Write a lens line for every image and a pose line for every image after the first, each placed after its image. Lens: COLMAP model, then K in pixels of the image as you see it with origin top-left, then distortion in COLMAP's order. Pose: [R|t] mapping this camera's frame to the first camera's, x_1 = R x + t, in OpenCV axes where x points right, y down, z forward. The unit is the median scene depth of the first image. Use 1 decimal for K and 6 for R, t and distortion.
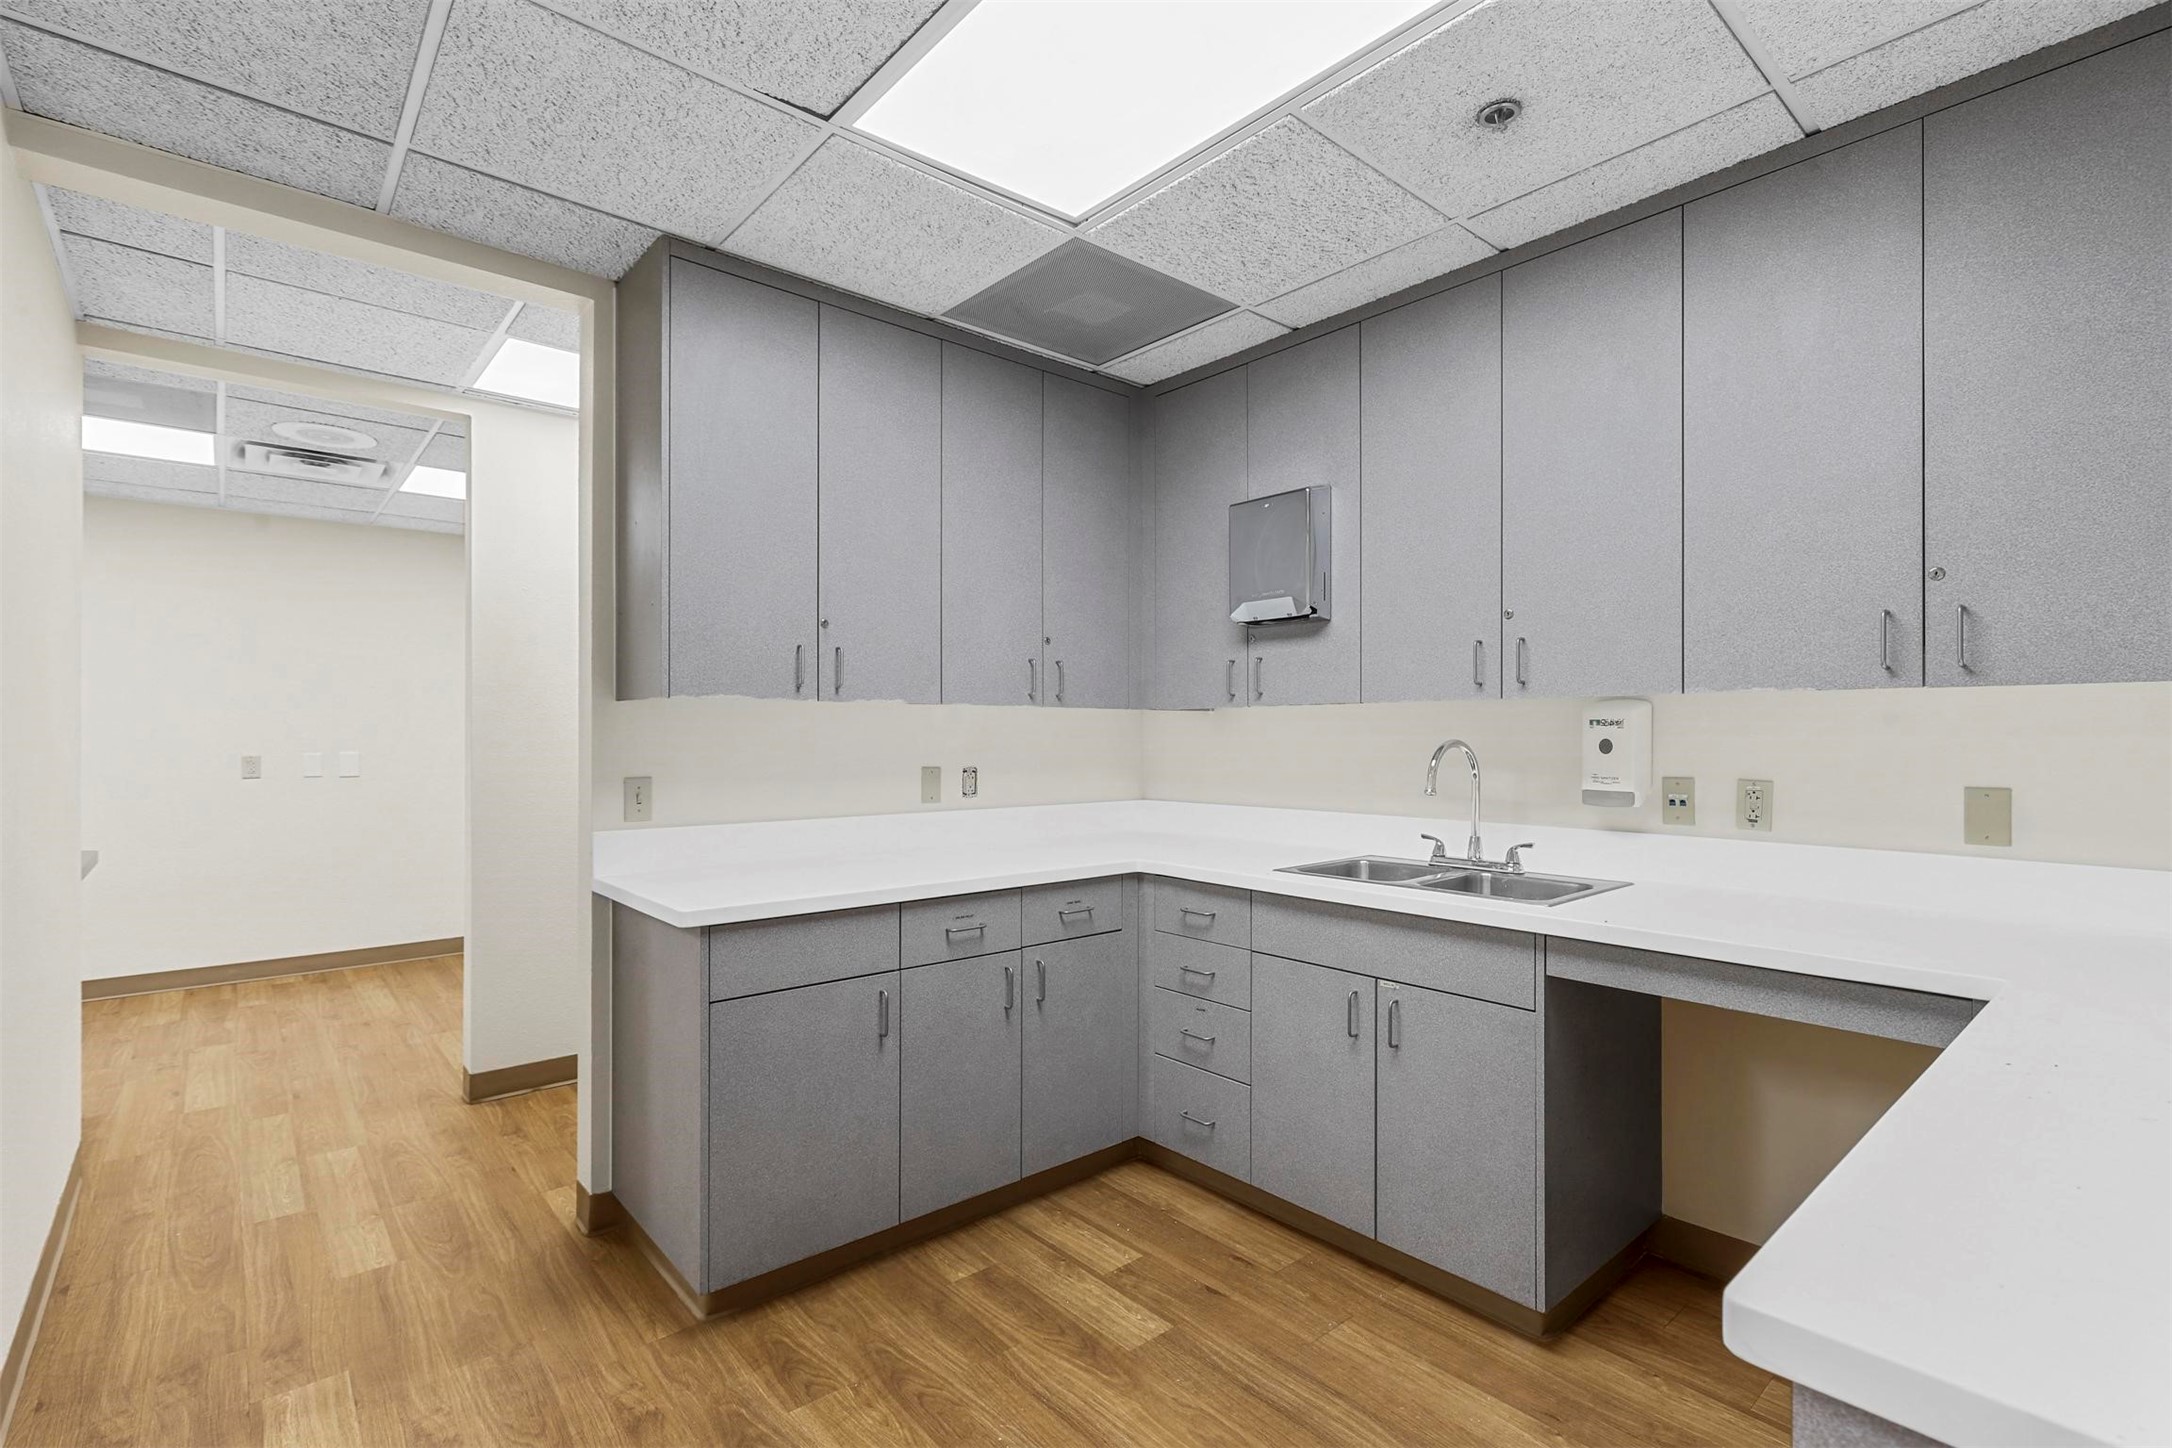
lens RADIAL K [[978.3, 0, 1086.1], [0, 978.3, 728.0], [0, 0, 1]] dist [-0.000081, -0.000420]
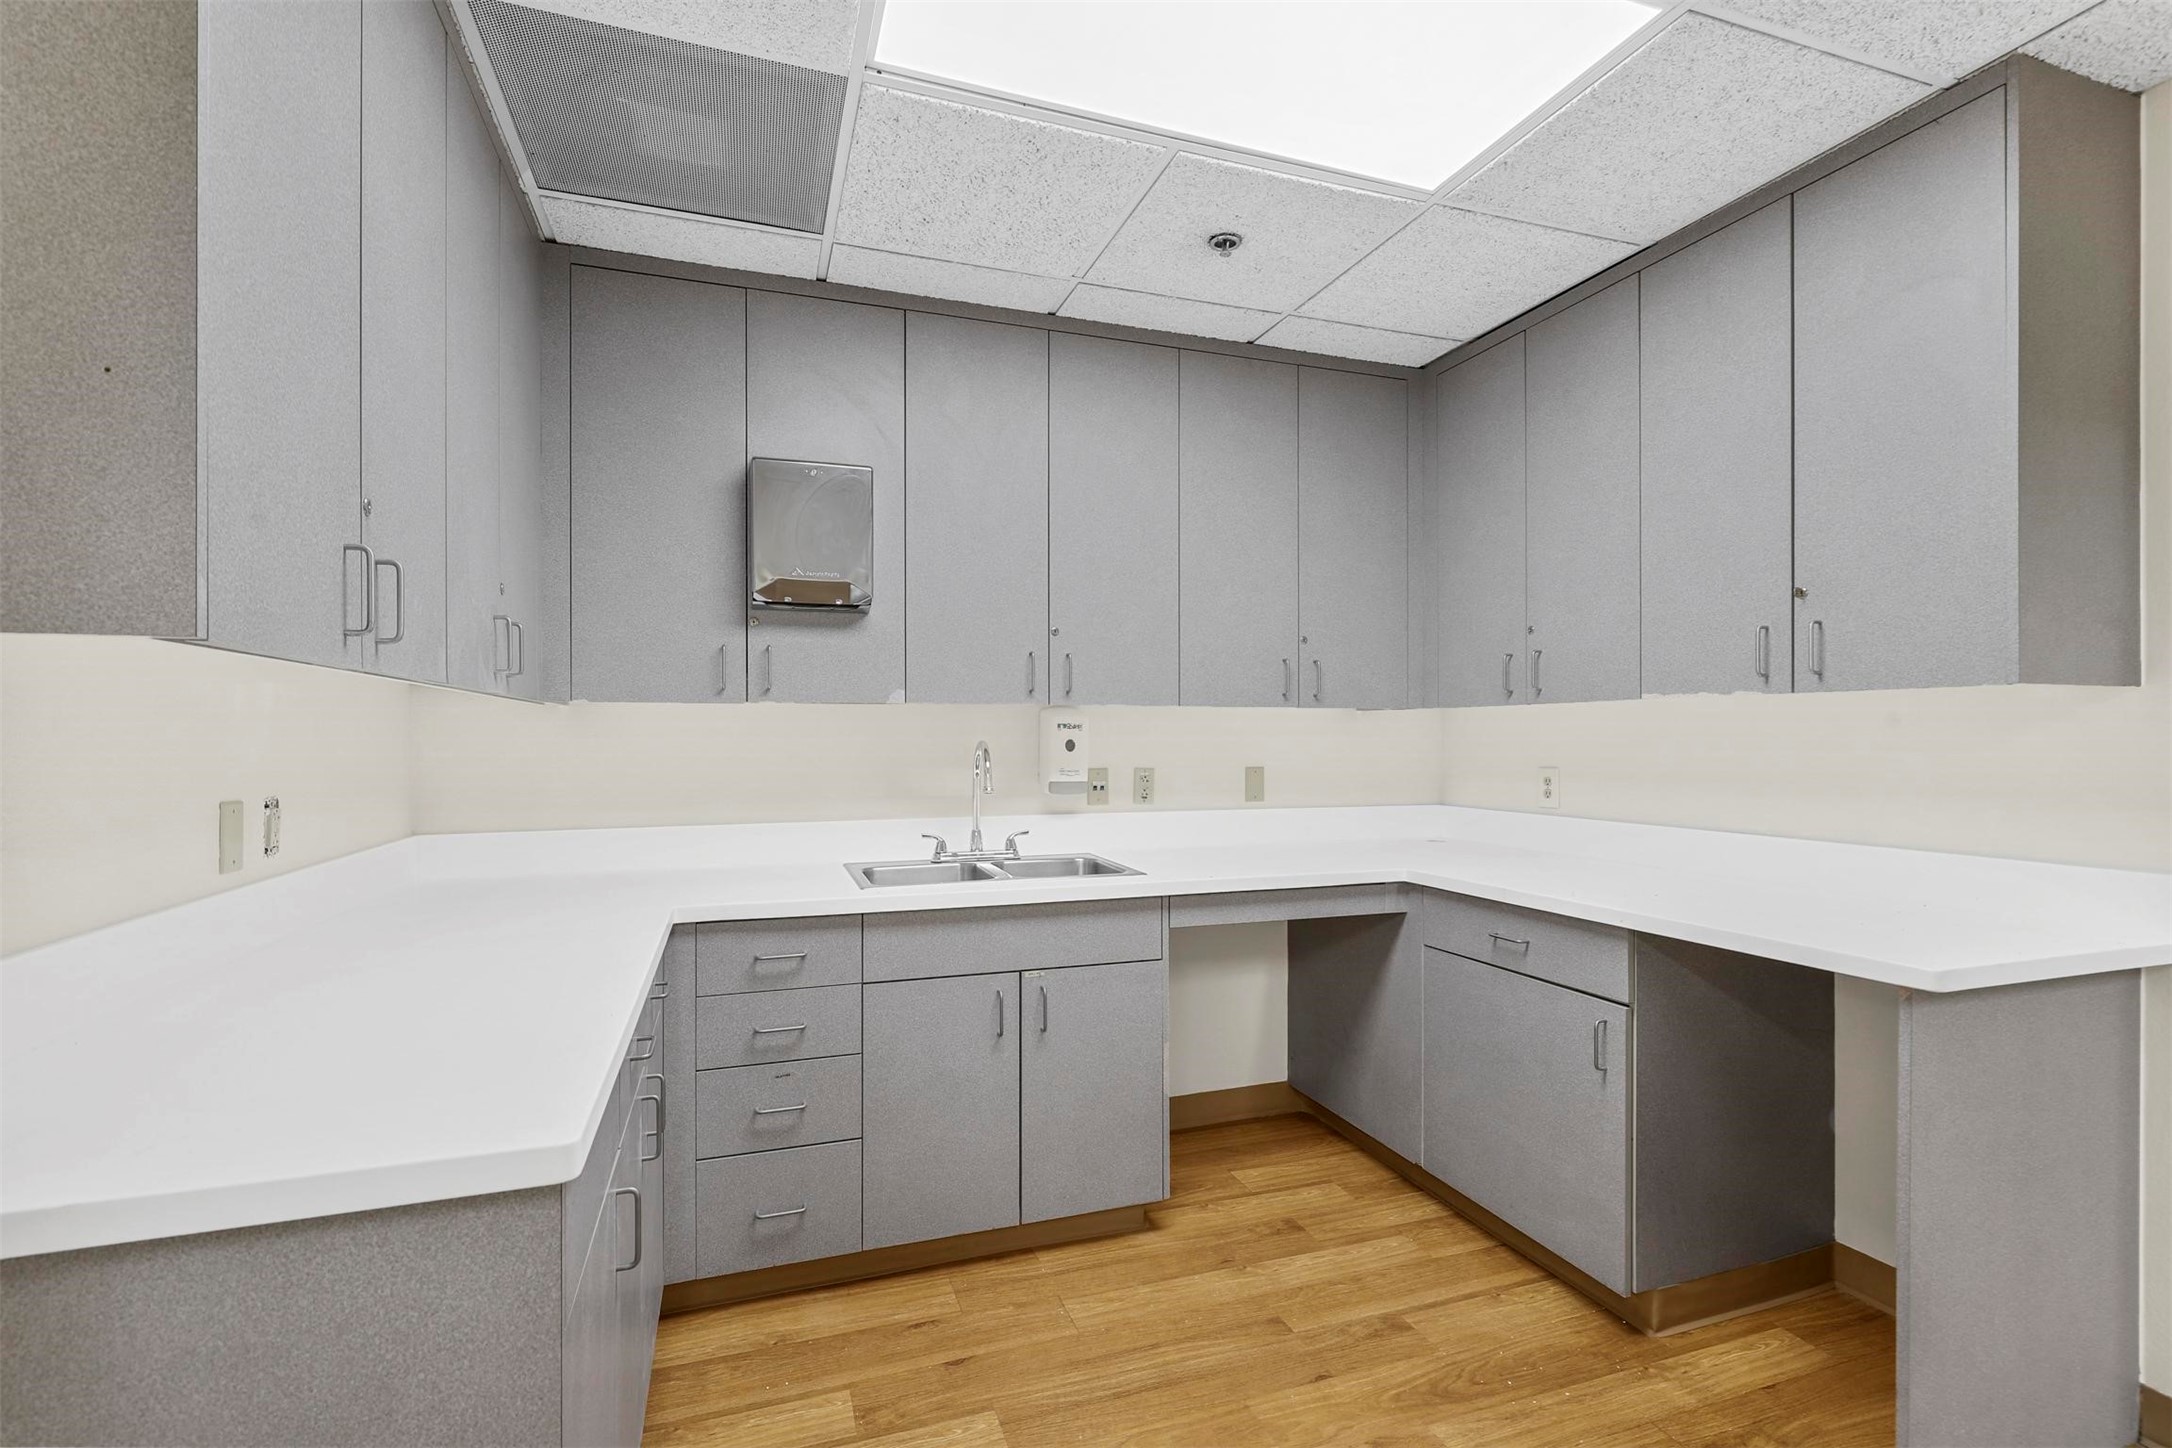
lens RADIAL K [[984.3, 0, 1078.7], [0, 984.3, 729.3], [0, 0, 1]] dist [-0.001076, 0.000387]
pose [[0.378601, 0.004311, 0.925550, -0.622484], [-0.004861, 0.999985, -0.002670, 0.001510], [-0.925547, -0.003488, 0.378617, 0.529110]]
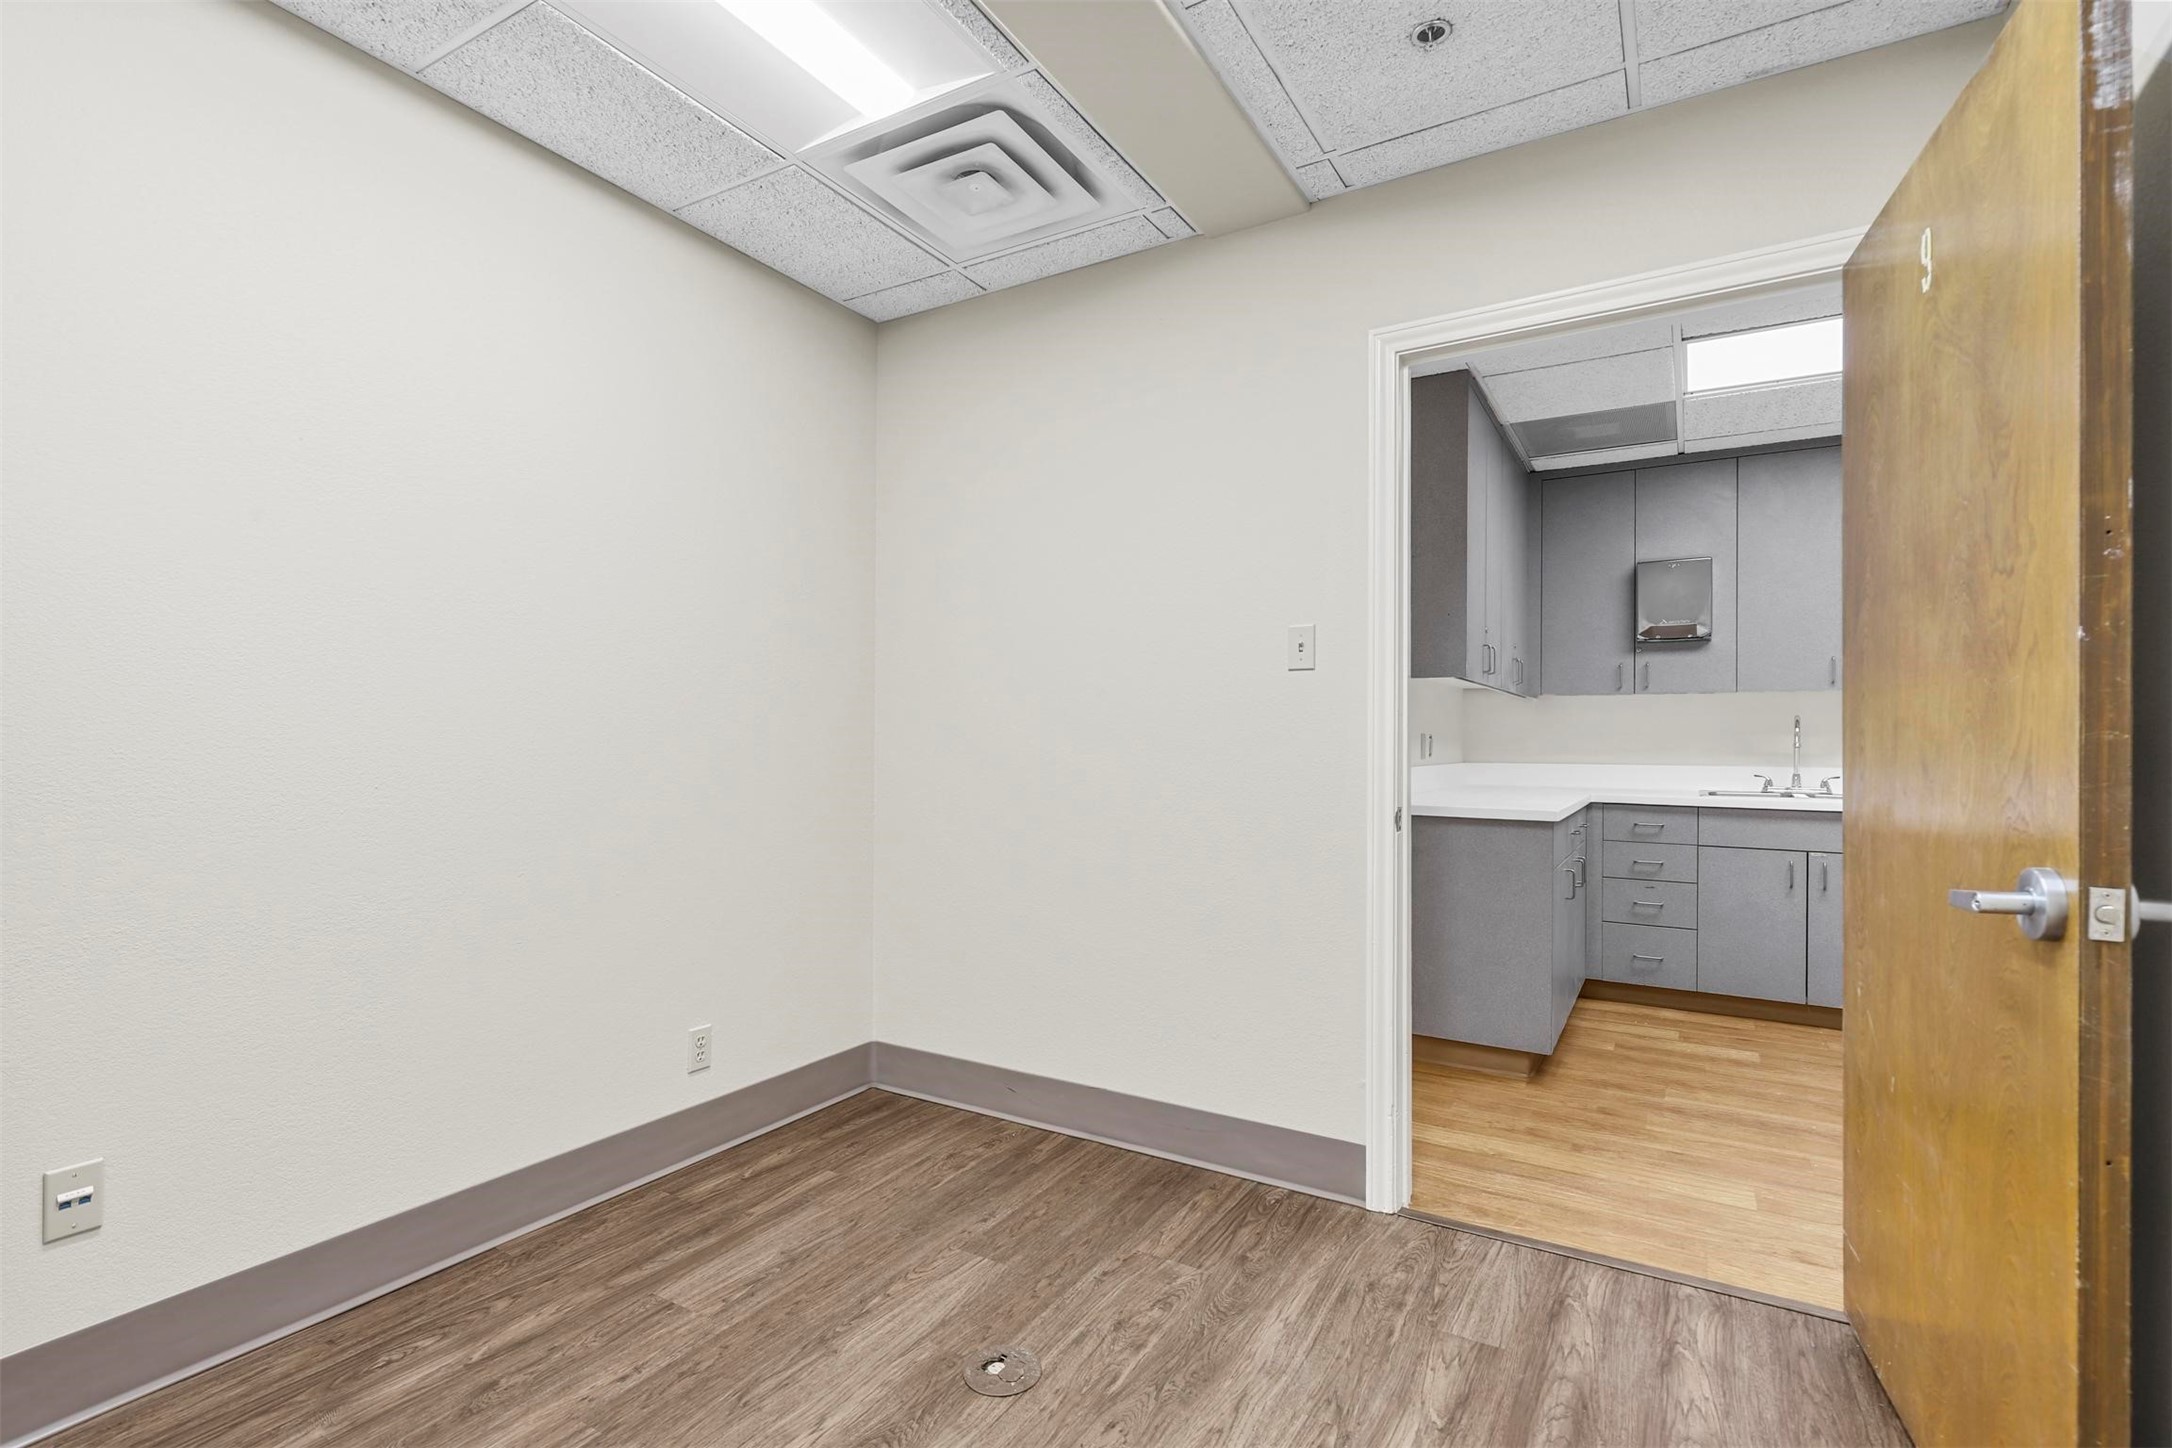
lens RADIAL K [[964.8, 0, 1101.8], [0, 964.8, 729.0], [0, 0, 1]] dist [-0.006690, -0.000152]
pose [[0.953590, 0.014022, 0.300783, -1.342838], [-0.013369, 0.999902, -0.004230, 0.061272], [-0.300813, 0.000013, 0.953683, -0.226608]]
